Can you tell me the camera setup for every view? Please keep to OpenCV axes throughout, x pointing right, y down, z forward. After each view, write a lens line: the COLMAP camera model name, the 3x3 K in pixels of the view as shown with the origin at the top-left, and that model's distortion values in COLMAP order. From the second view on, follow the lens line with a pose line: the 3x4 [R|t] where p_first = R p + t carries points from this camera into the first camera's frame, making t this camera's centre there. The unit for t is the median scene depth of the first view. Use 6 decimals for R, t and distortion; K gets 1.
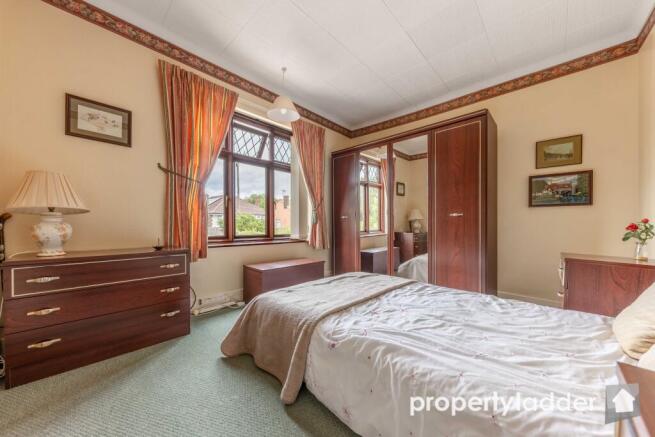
lens RADIAL K [[227.3, 0, 323.5], [0, 227.3, 224.5], [0, 0, 1]] dist [-0.005257, -0.000639]
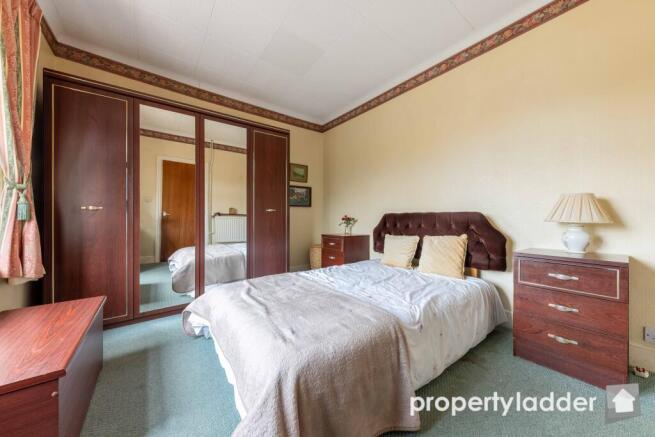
lens RADIAL K [[227.3, 0, 323.4], [0, 227.3, 212.9], [0, 0, 1]] dist [-0.005257, -0.000639]
pose [[0.141182, 0.007208, 0.989957, -0.542394], [0.006803, 0.999943, -0.008251, -0.022068], [-0.989960, 0.007900, 0.141125, 0.604218]]
